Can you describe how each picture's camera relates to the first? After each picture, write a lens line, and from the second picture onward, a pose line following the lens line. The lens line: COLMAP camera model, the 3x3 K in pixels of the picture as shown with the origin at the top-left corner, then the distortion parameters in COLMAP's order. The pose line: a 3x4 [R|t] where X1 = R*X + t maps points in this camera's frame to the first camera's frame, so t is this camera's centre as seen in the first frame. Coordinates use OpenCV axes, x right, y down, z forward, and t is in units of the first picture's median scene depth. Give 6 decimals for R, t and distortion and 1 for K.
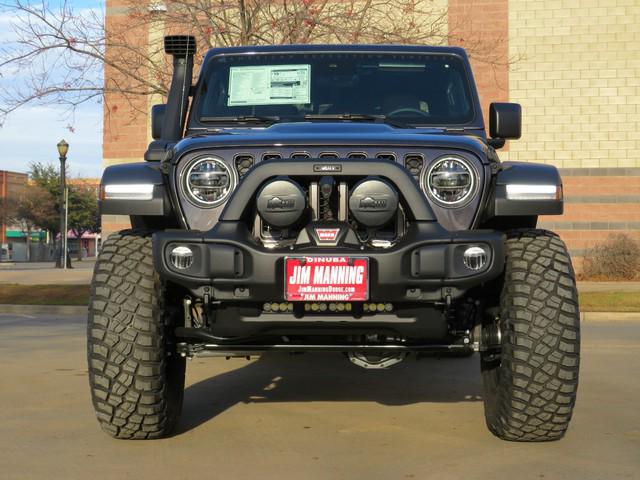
lens RADIAL K [[1041.7, 0, 320.0], [0, 1041.7, 240.0], [0, 0, 1]] dist [-0.062708, -0.092280]
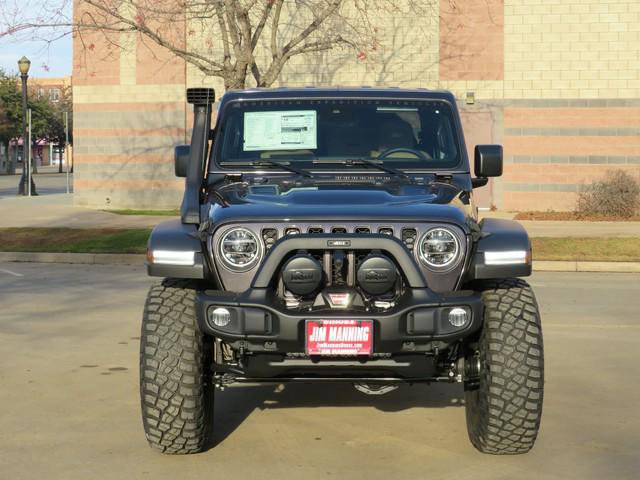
lens RADIAL K [[1129.7, 0, 320.0], [0, 1129.7, 240.0], [0, 0, 1]] dist [-0.053083, -0.065277]
pose [[0.999849, -0.003901, 0.016941, -0.035669], [0.002615, 0.997160, 0.075270, -0.164617], [-0.017187, -0.075215, 0.997019, -0.310111]]
